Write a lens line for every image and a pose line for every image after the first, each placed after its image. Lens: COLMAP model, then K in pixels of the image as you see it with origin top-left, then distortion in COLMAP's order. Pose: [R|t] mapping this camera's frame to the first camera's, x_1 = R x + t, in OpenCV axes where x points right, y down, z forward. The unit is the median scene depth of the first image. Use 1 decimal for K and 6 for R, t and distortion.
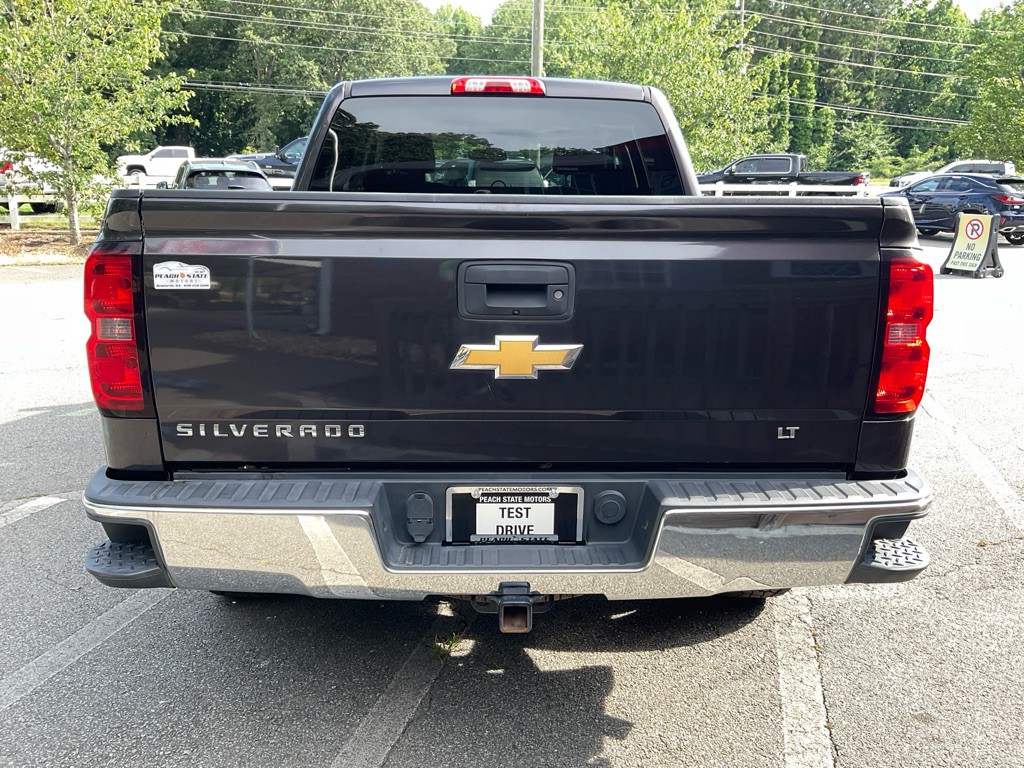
lens RADIAL K [[892.3, 0, 522.9], [0, 892.3, 379.5], [0, 0, 1]] dist [0.012465, 0.019744]
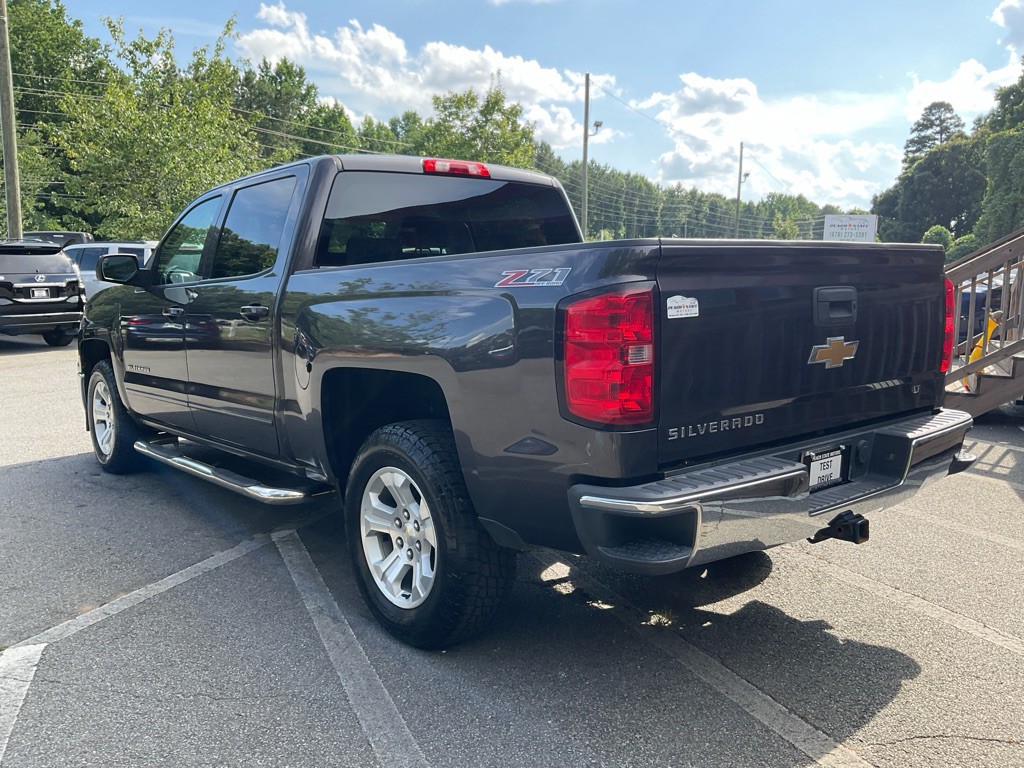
lens RADIAL K [[892.3, 0, 507.5], [0, 892.3, 383.1], [0, 0, 1]] dist [0.012465, 0.019744]
pose [[0.804311, -0.097176, 0.586209, -1.221111], [0.151052, 0.987566, -0.043543, 0.006457], [-0.574689, 0.123570, 0.808989, 0.129959]]
